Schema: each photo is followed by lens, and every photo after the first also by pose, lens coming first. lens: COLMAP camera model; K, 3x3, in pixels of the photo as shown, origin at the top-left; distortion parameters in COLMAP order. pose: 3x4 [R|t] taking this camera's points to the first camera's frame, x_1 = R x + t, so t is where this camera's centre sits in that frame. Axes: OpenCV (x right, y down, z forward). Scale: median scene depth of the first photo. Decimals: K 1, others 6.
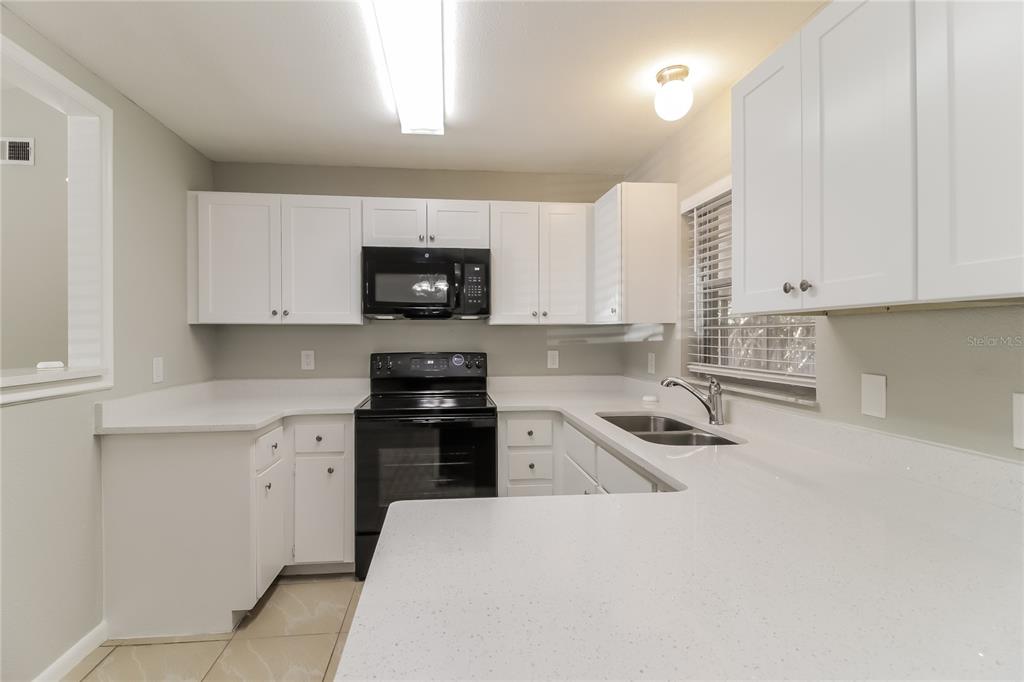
lens RADIAL K [[483.4, 0, 496.8], [0, 483.4, 330.7], [0, 0, 1]] dist [0.045546, 0.000085]
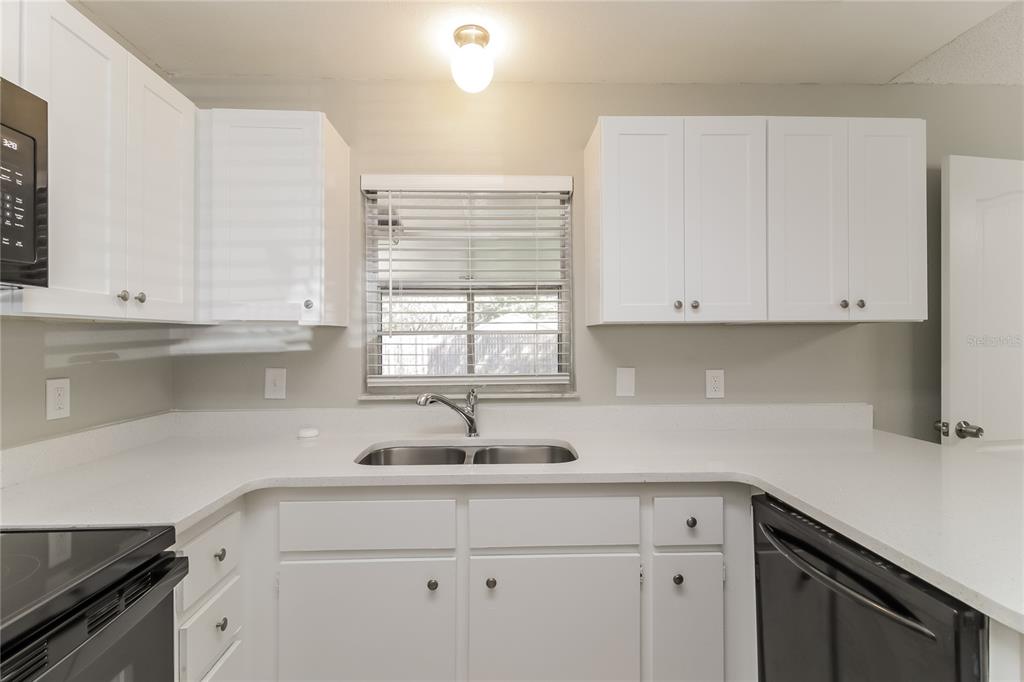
lens RADIAL K [[483.4, 0, 496.8], [0, 483.4, 330.7], [0, 0, 1]] dist [0.045546, 0.000085]
pose [[0.082607, 0.023297, 0.996310, -0.369943], [-0.002753, 0.999728, -0.023148, 0.007033], [-0.996578, -0.000831, 0.082649, 0.663468]]
